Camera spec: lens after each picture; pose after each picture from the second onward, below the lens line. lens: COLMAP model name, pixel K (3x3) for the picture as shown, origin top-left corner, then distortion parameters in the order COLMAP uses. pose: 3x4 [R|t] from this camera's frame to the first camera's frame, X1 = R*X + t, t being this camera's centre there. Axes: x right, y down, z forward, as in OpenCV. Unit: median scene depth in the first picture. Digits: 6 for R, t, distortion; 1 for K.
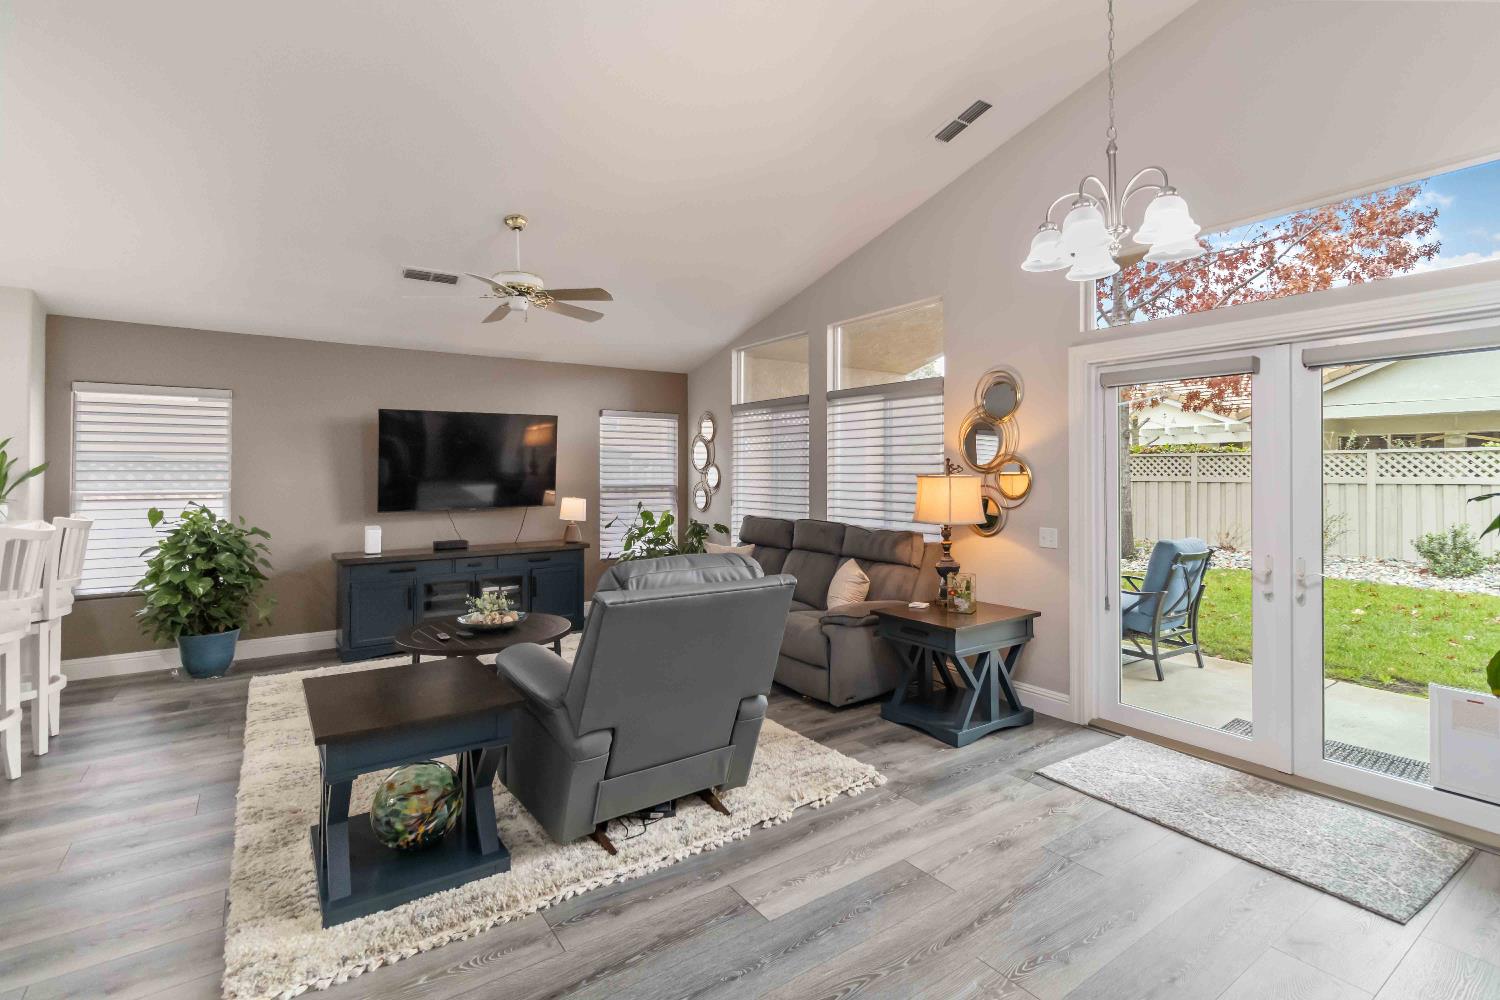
lens RADIAL K [[713.1, 0, 795.4], [0, 713.1, 469.4], [0, 0, 1]] dist [-0.004830, 0.001313]
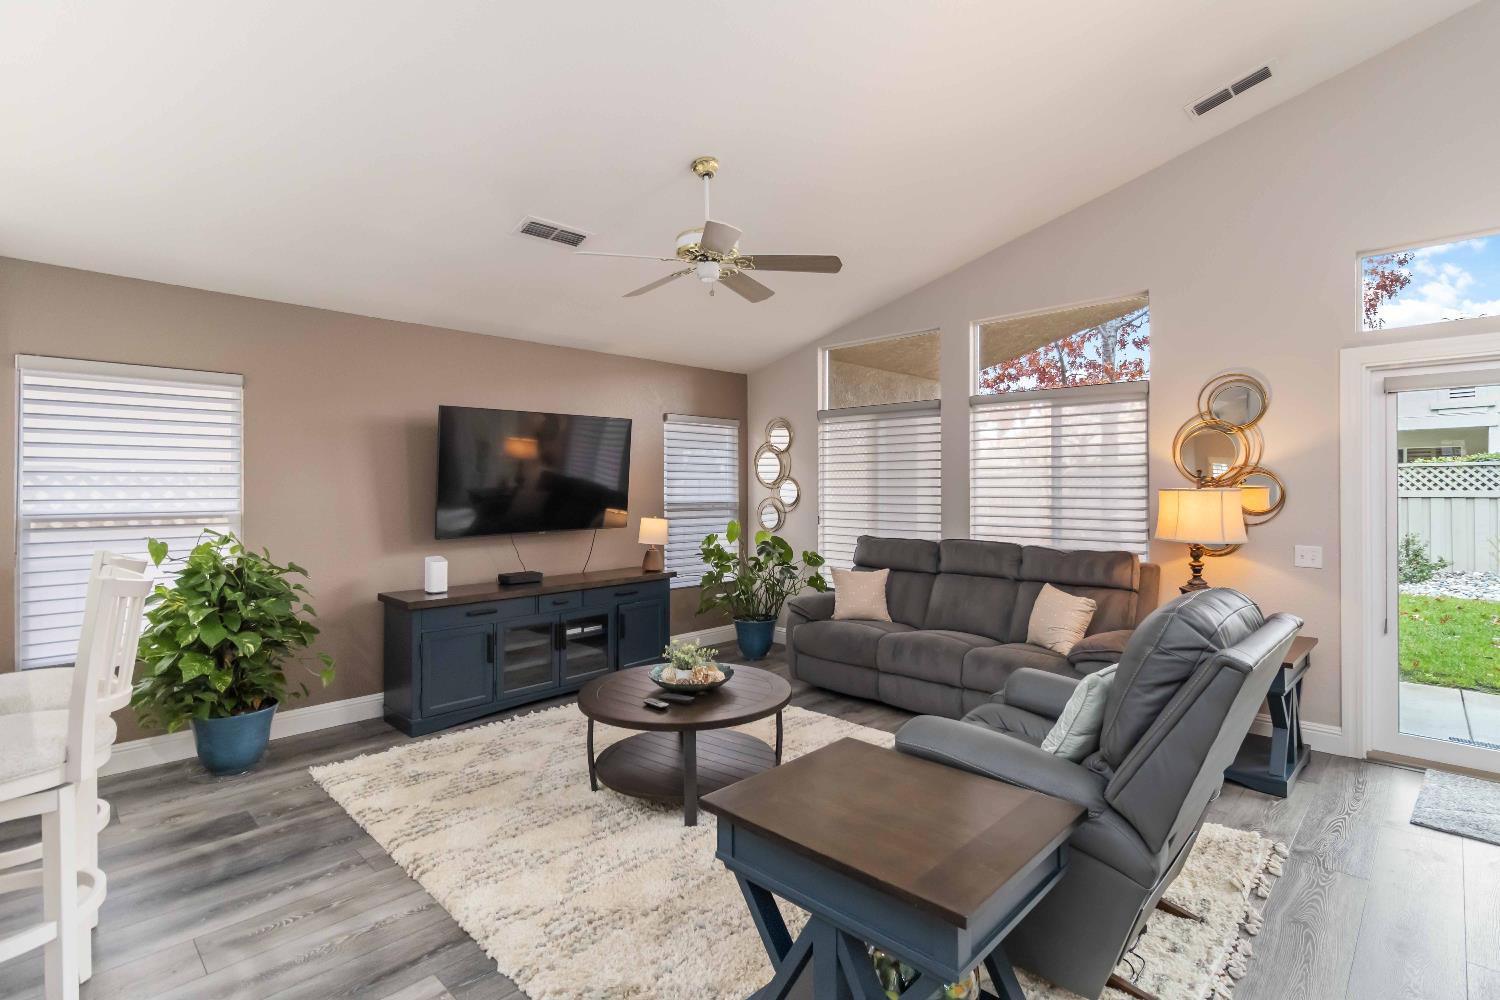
lens RADIAL K [[713.1, 0, 773.6], [0, 713.1, 492.2], [0, 0, 1]] dist [-0.004830, 0.001313]
pose [[0.982990, -0.003256, 0.183630, -0.377523], [0.001431, 0.999948, 0.010069, 0.001967], [-0.183653, -0.009635, 0.982944, 0.173621]]
